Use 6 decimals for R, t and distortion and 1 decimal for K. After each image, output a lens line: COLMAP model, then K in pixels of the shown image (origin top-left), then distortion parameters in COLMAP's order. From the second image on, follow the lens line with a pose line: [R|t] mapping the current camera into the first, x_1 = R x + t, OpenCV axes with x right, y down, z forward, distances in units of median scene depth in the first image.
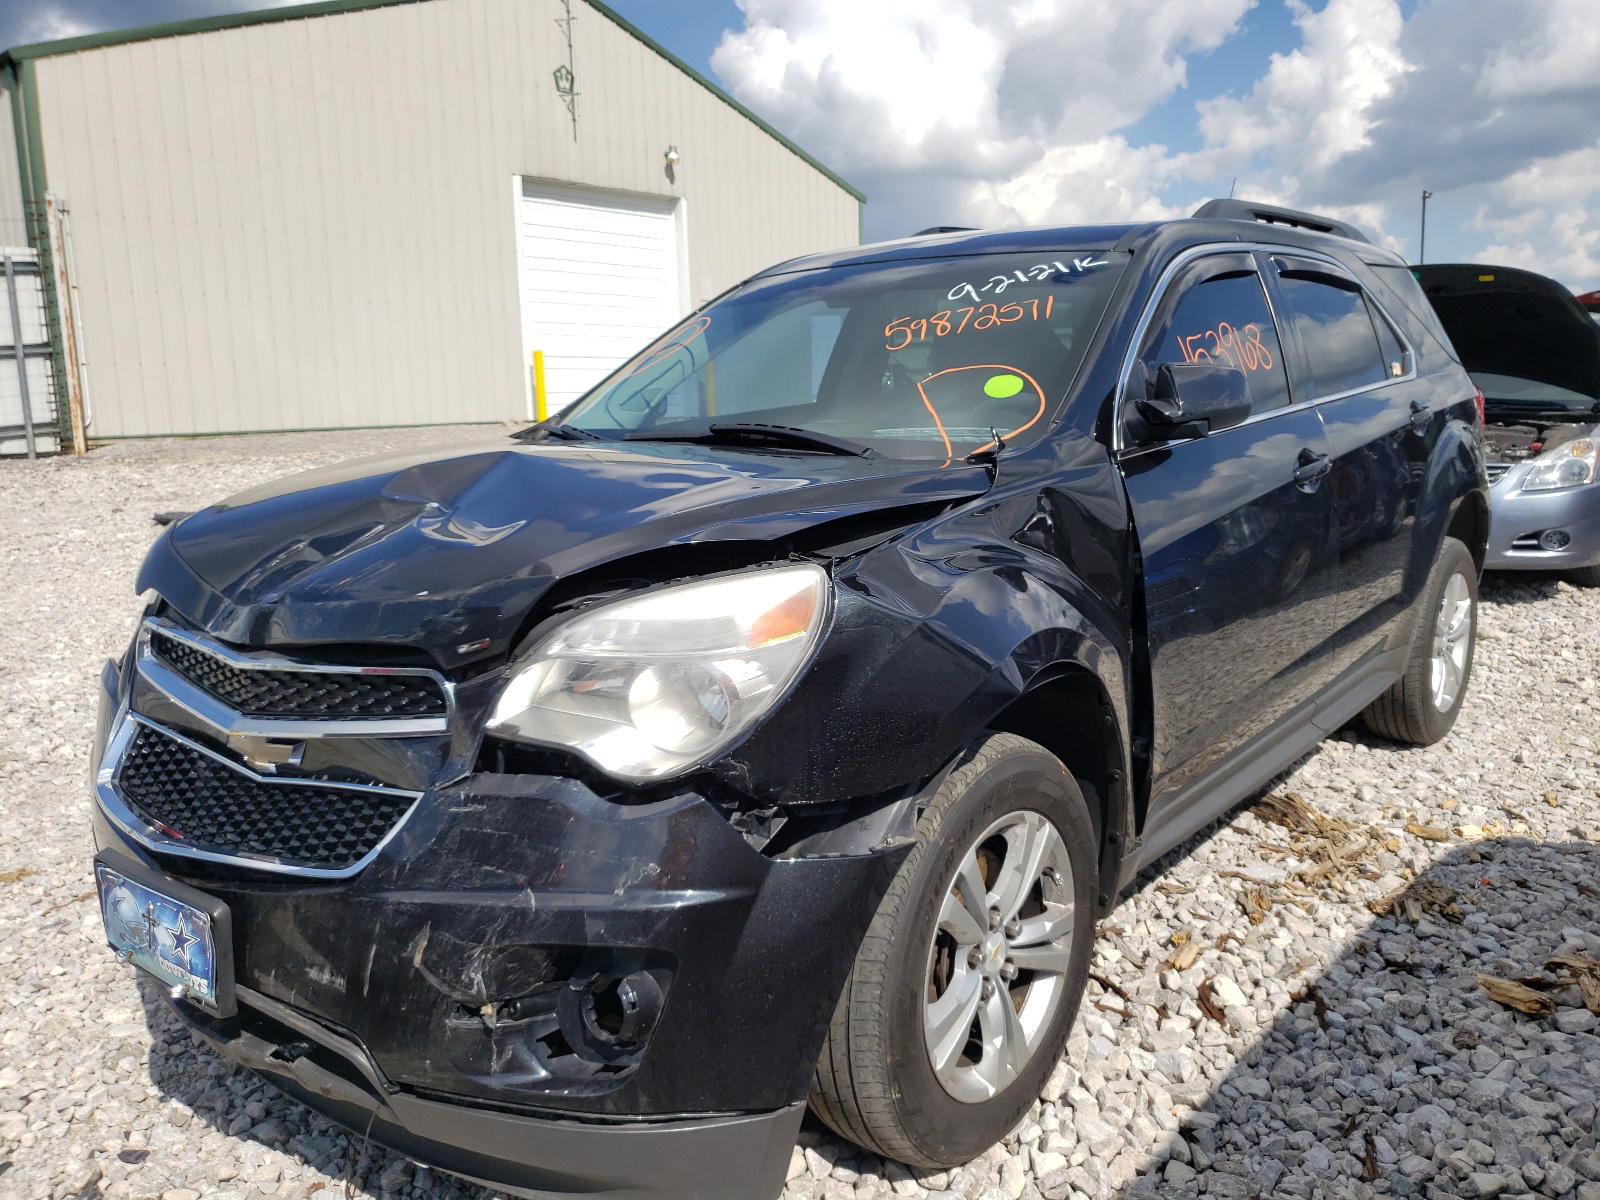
lens RADIAL K [[1221.3, 0, 800.0], [0, 1221.3, 600.0], [0, 0, 1]] dist [-0.028572, 0.016761]
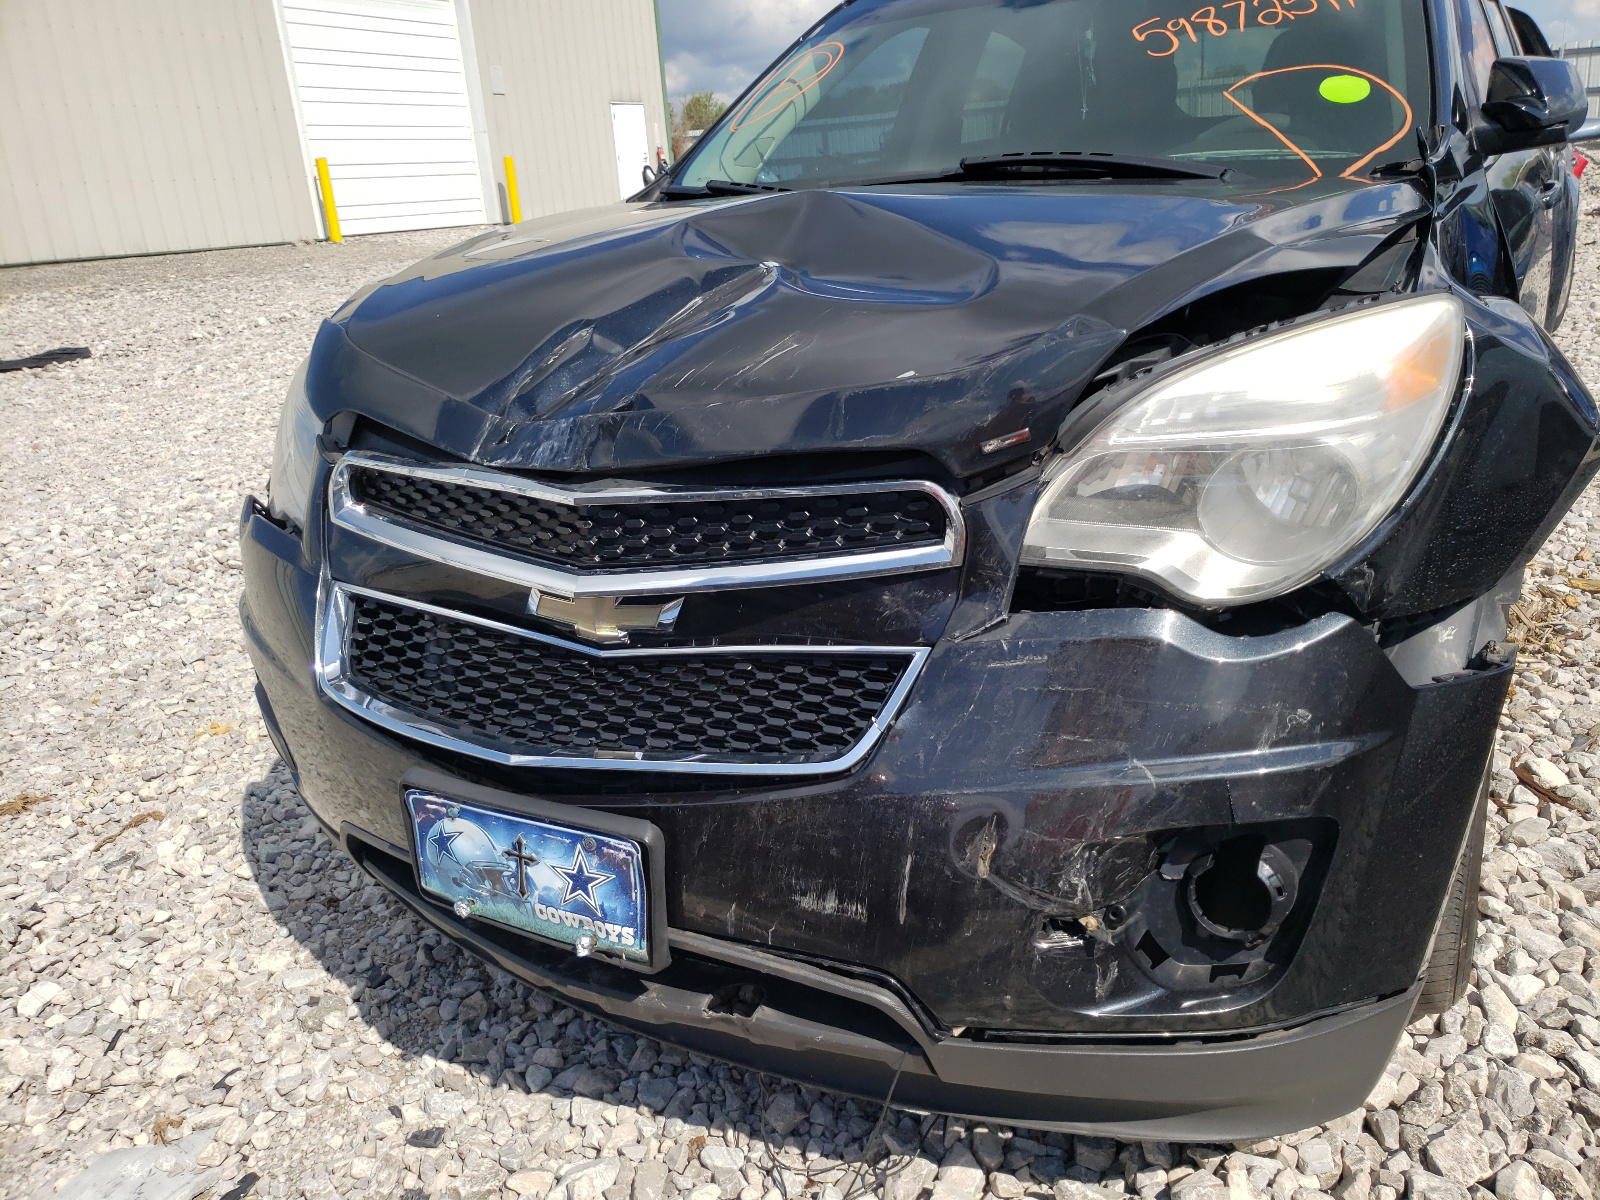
lens RADIAL K [[1212.8, 0, 800.0], [0, 1212.8, 600.0], [0, 0, 1]] dist [0.011578, 0.000237]
pose [[0.985279, -0.094811, 0.142256, -0.479330], [0.071902, 0.984766, 0.158325, 0.008365], [-0.155099, -0.145766, 0.977086, 0.295435]]
